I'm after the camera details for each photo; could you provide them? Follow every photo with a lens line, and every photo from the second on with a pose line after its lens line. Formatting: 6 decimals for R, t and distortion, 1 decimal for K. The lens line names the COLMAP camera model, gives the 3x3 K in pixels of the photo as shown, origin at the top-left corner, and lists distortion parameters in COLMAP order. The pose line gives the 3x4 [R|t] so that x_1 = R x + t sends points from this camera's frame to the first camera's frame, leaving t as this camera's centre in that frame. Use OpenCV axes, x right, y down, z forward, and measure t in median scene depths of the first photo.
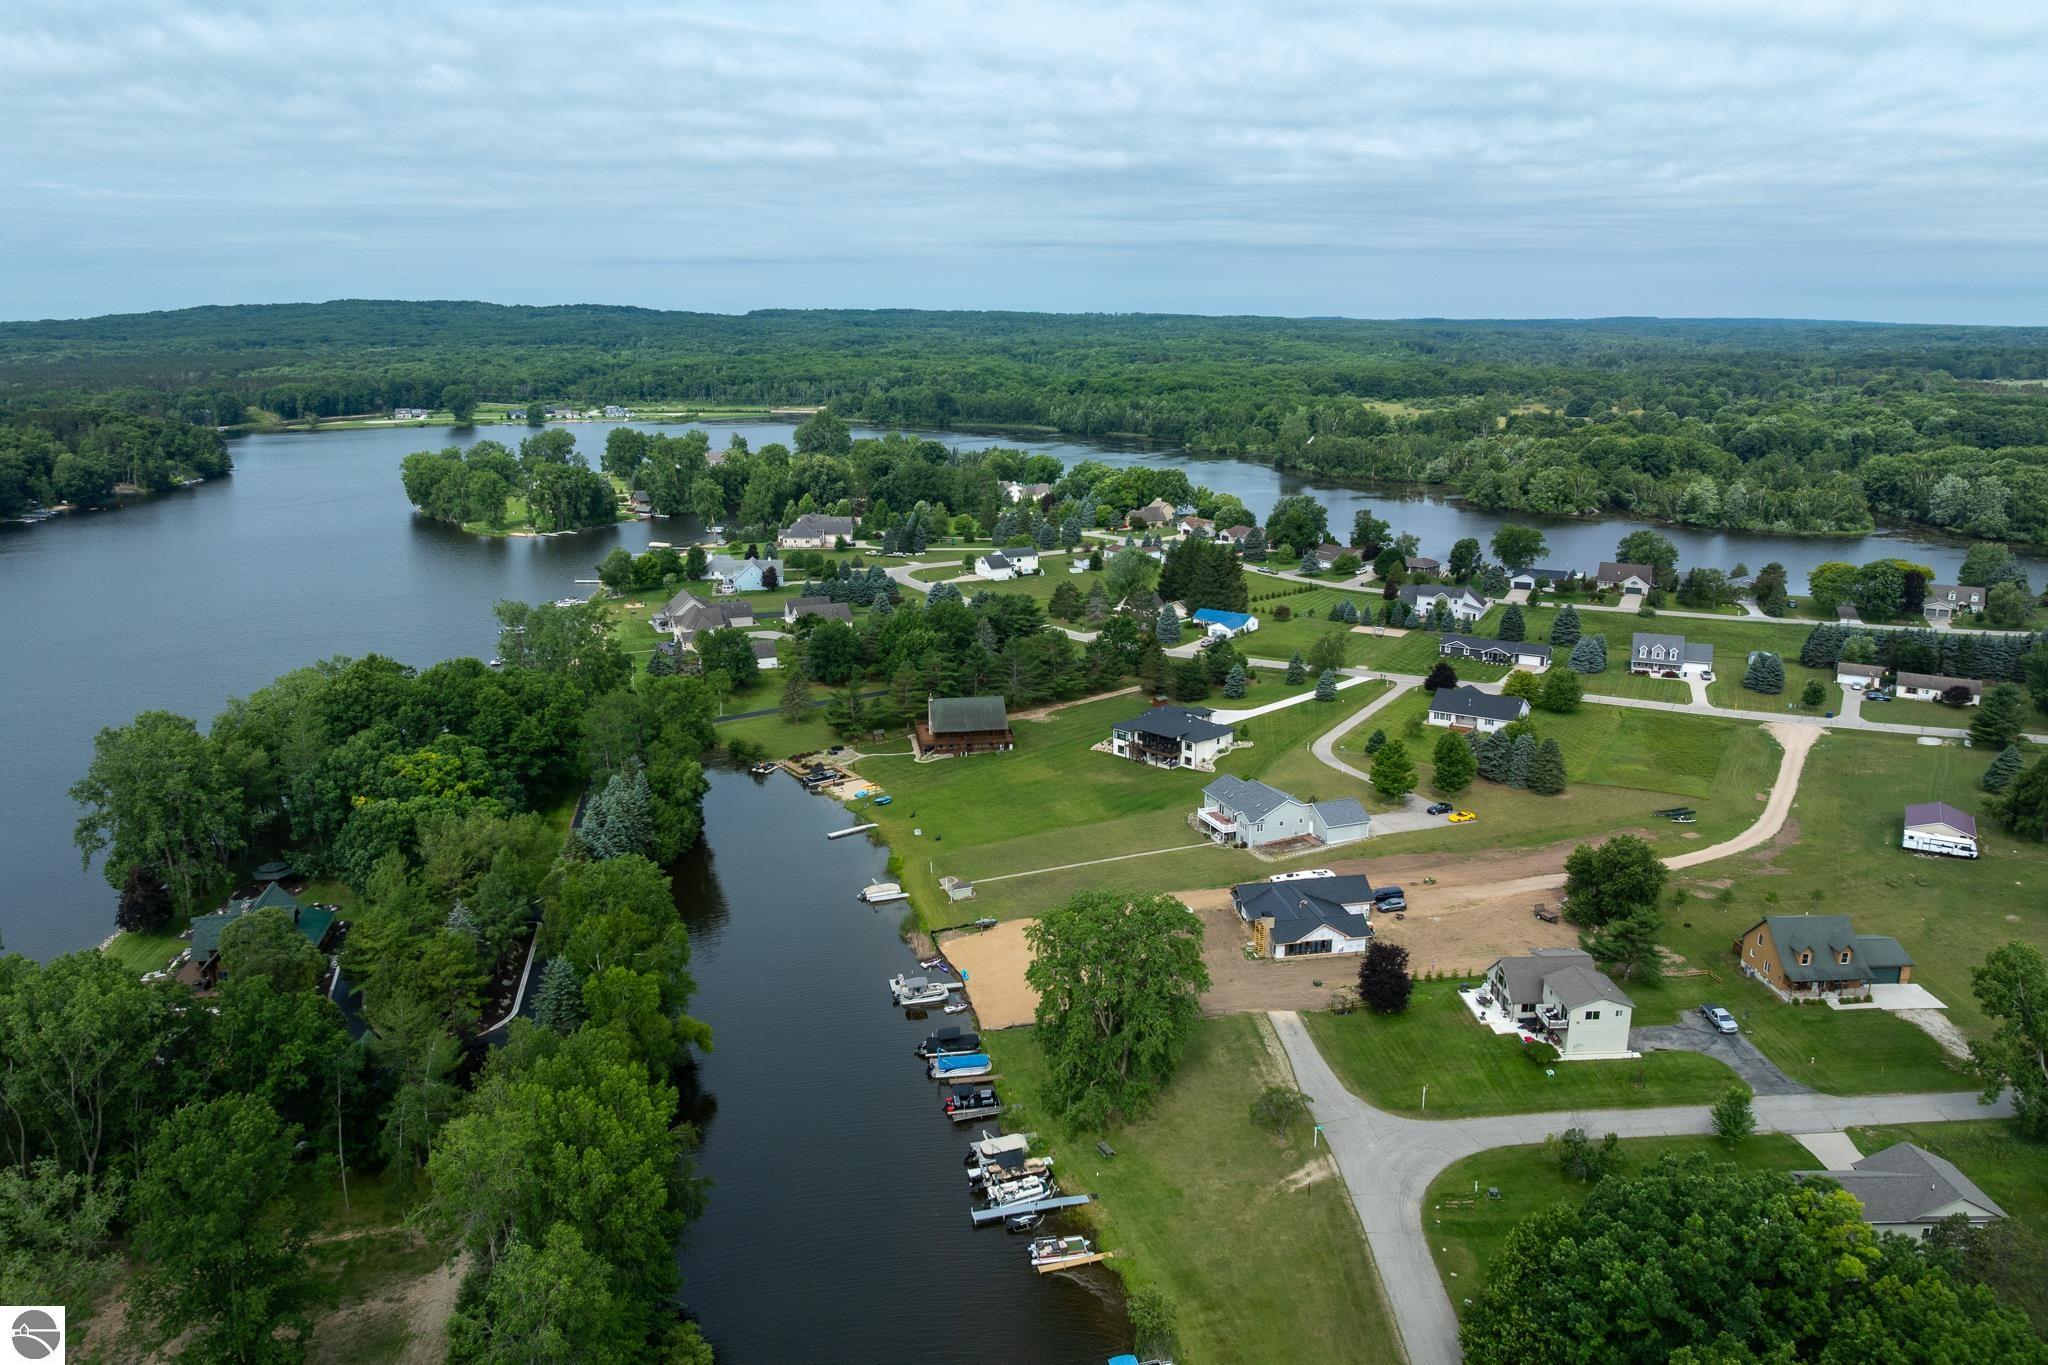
lens RADIAL K [[1439.9, 0, 1024.0], [0, 1439.9, 682.5], [0, 0, 1]] dist [-0.011215, -0.059926]
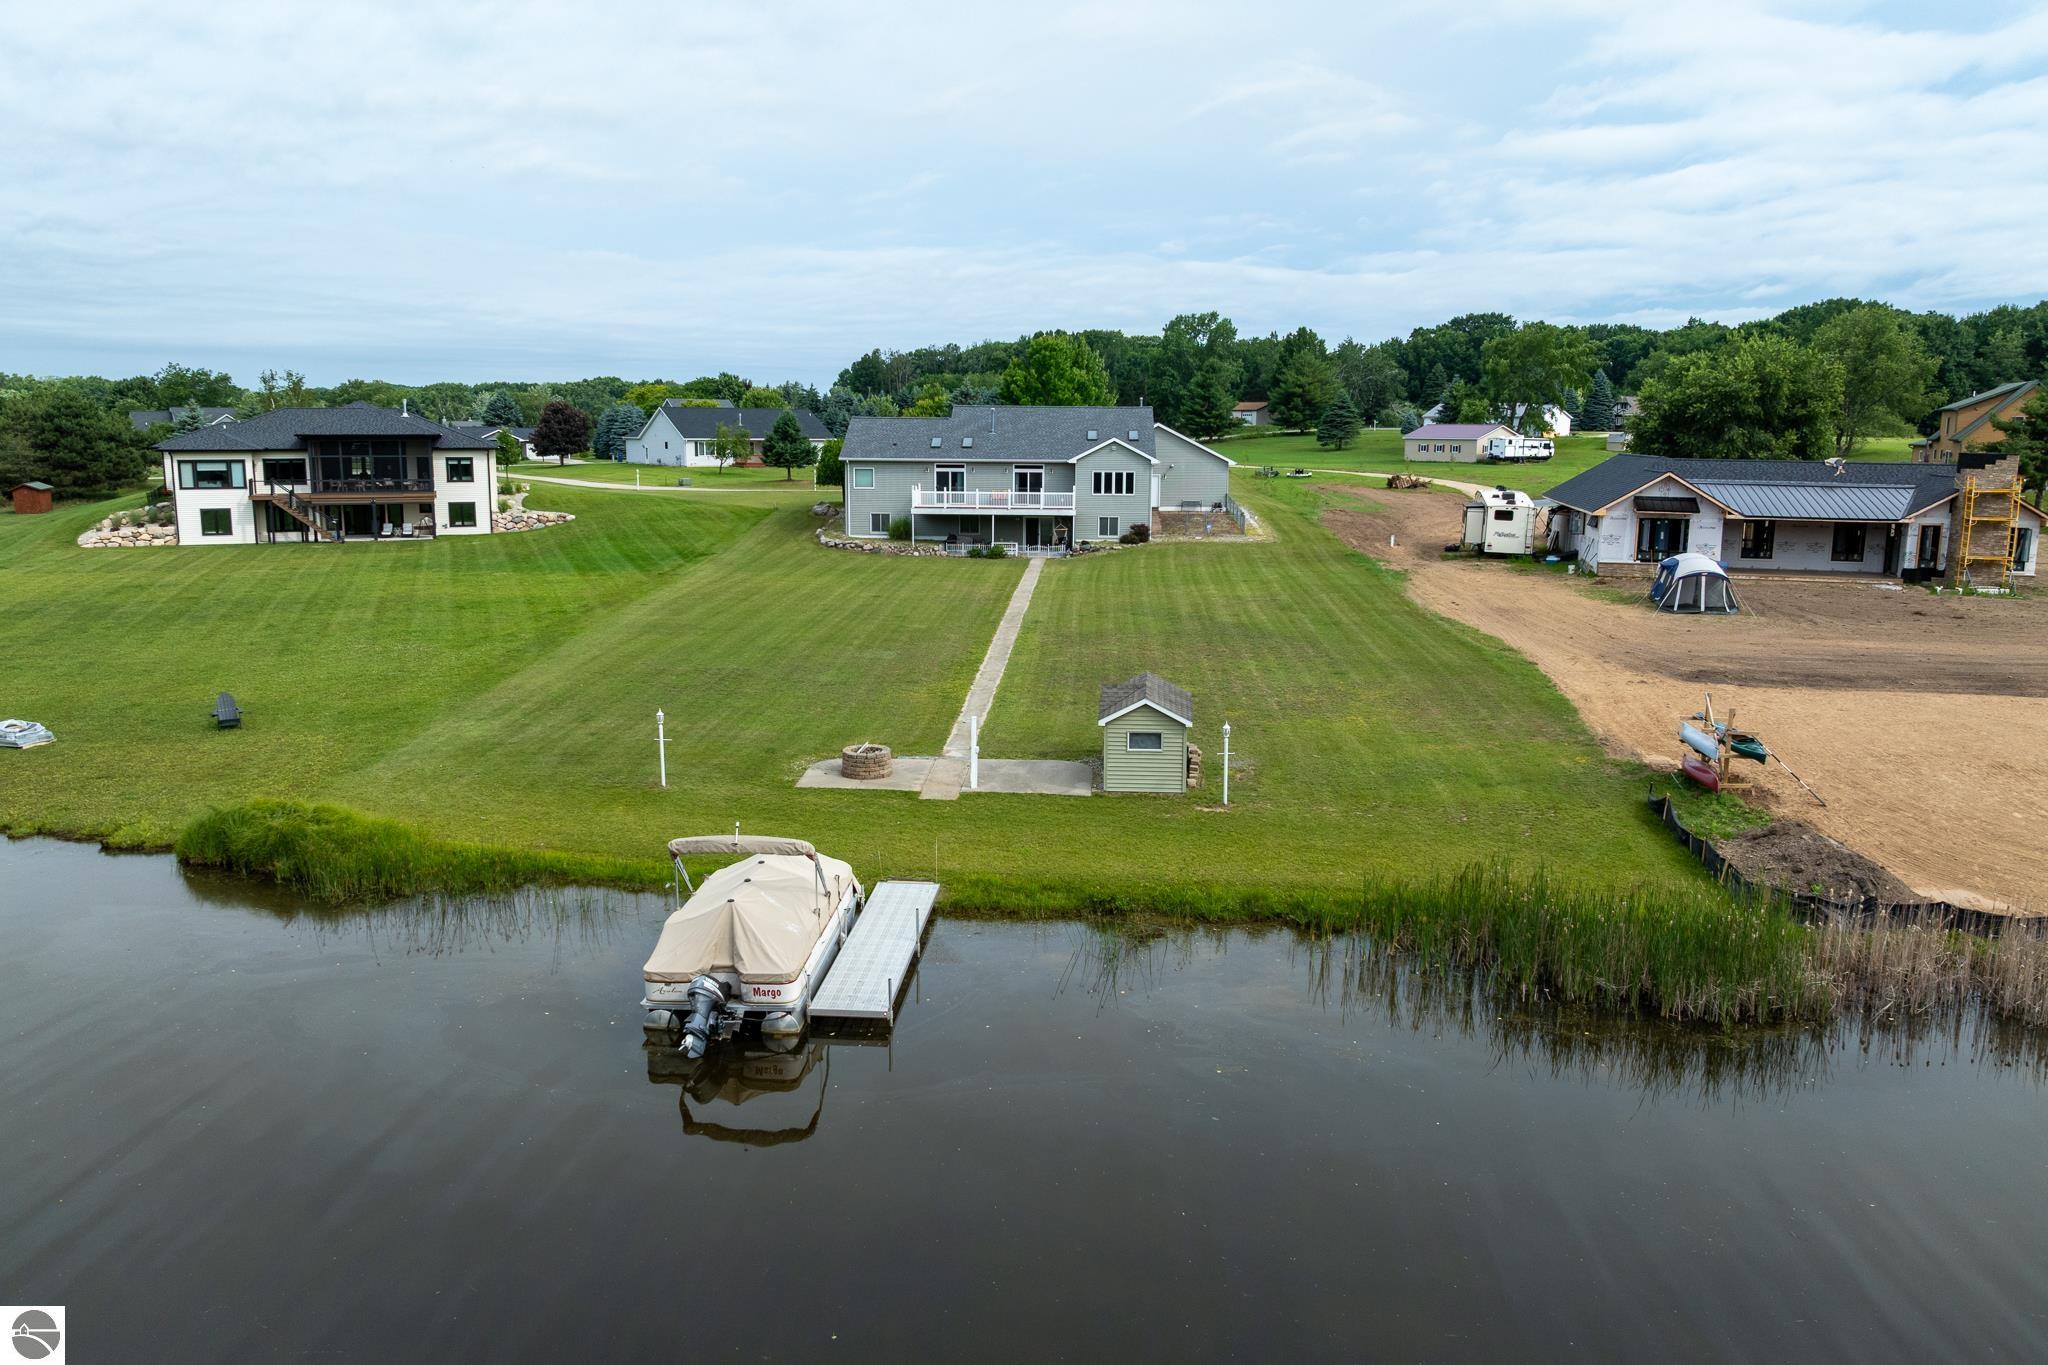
lens RADIAL K [[1439.5, 0, 1021.4], [0, 1439.5, 674.6], [0, 0, 1]] dist [-0.001286, -0.089389]
pose [[0.400718, -0.149740, 0.903882, -0.089708], [0.217340, 0.973930, 0.064991, 0.059922], [-0.890050, 0.170406, 0.422816, 0.453225]]
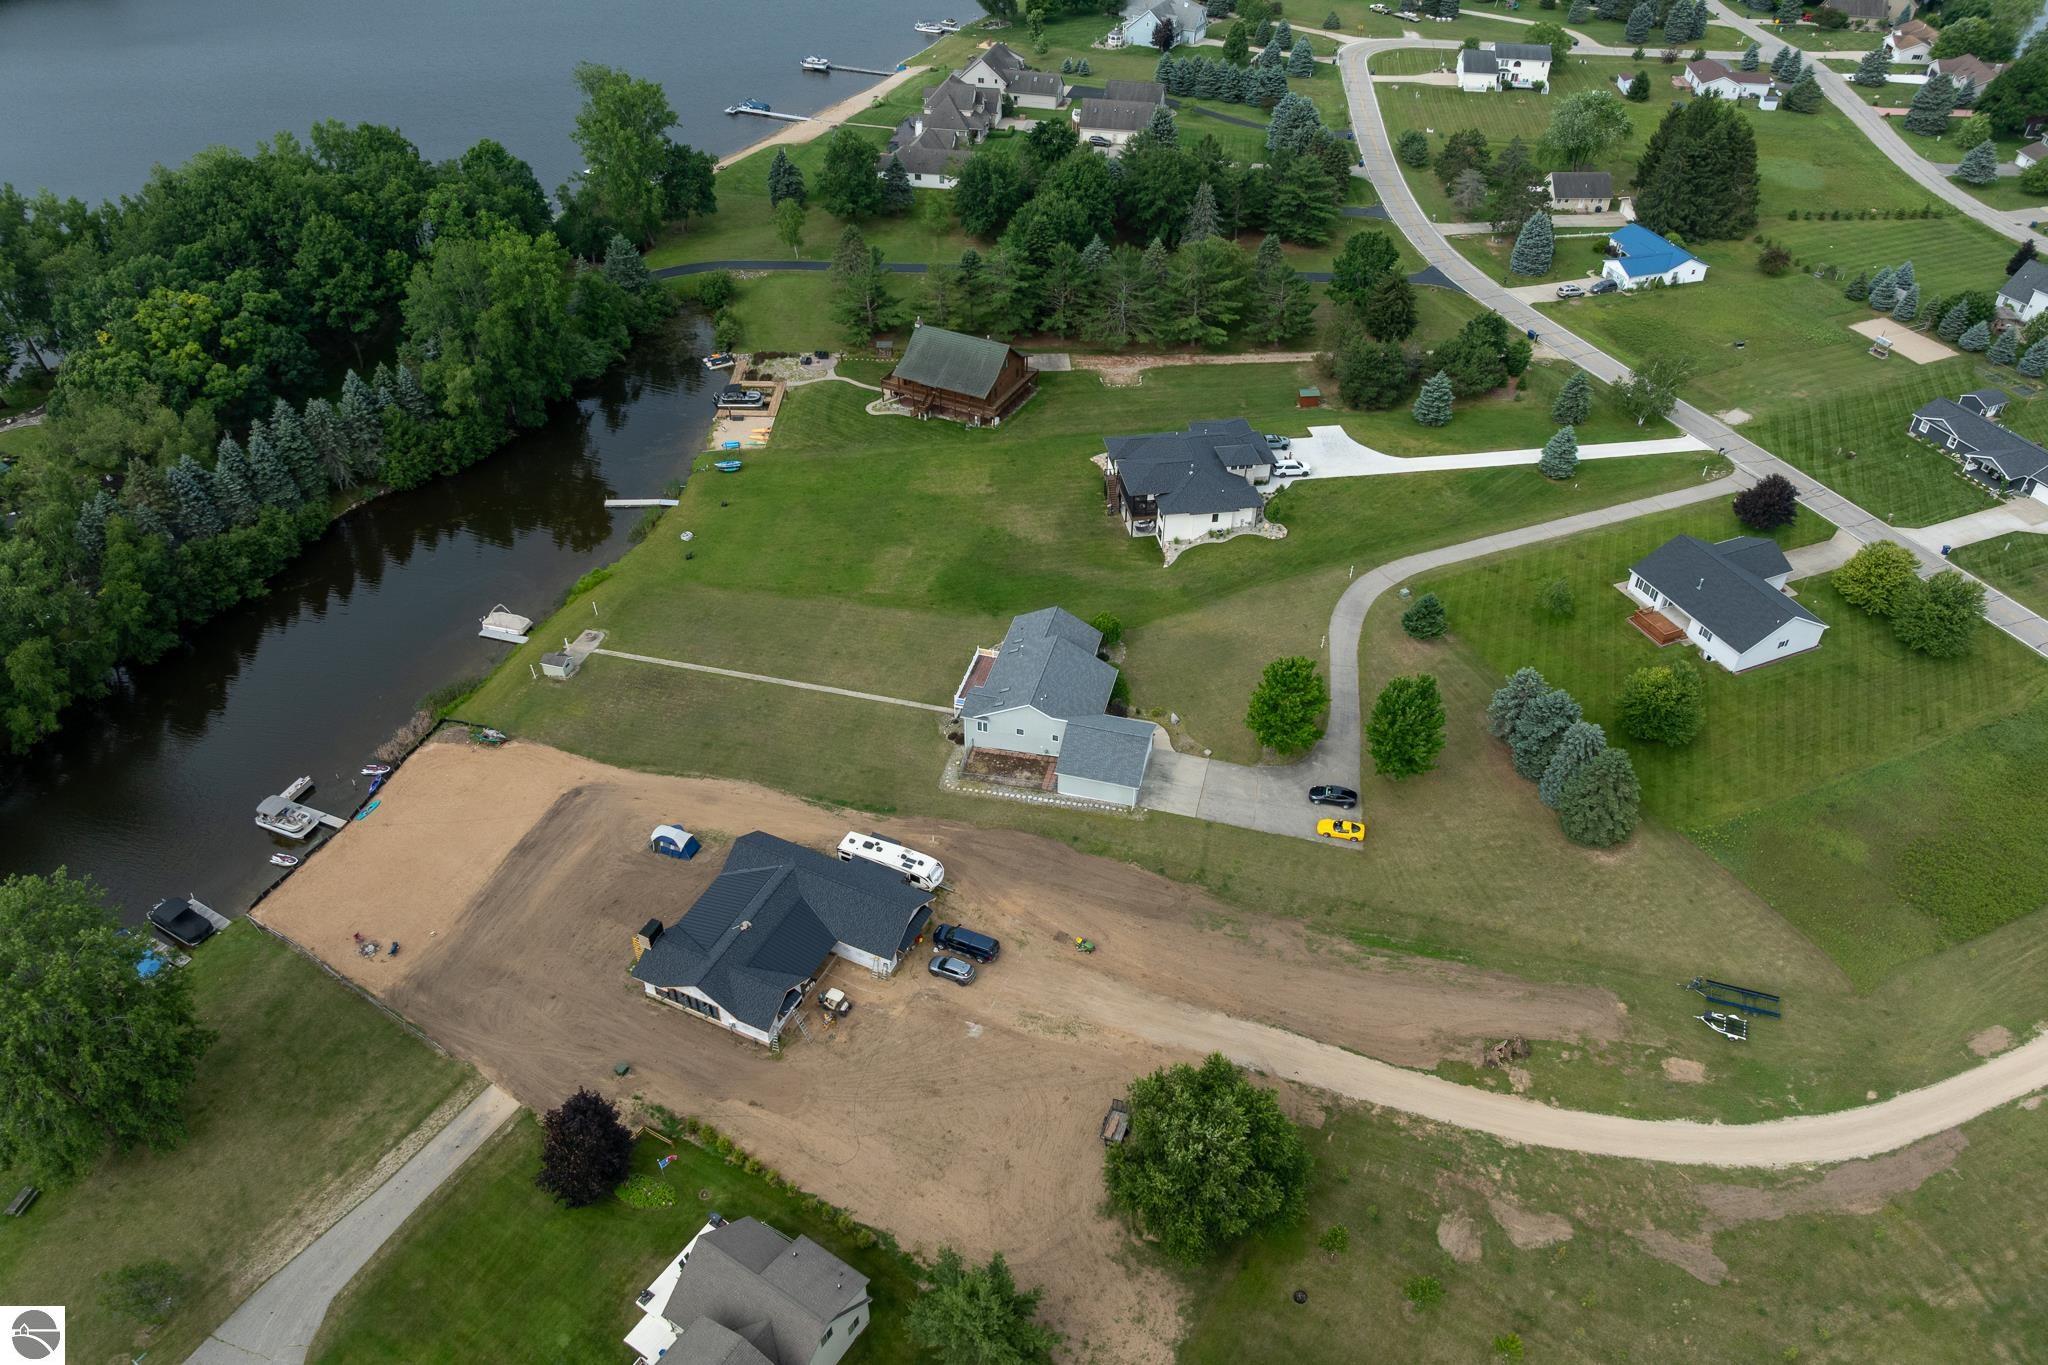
lens RADIAL K [[1451.1, 0, 1024.0], [0, 1451.1, 682.5], [0, 0, 1]] dist [-0.037075, 0.001704]
pose [[0.810551, 0.374373, -0.450392, 0.234246], [-0.152412, 0.877359, 0.454985, -0.106543], [0.565489, -0.300143, 0.768203, 0.269475]]
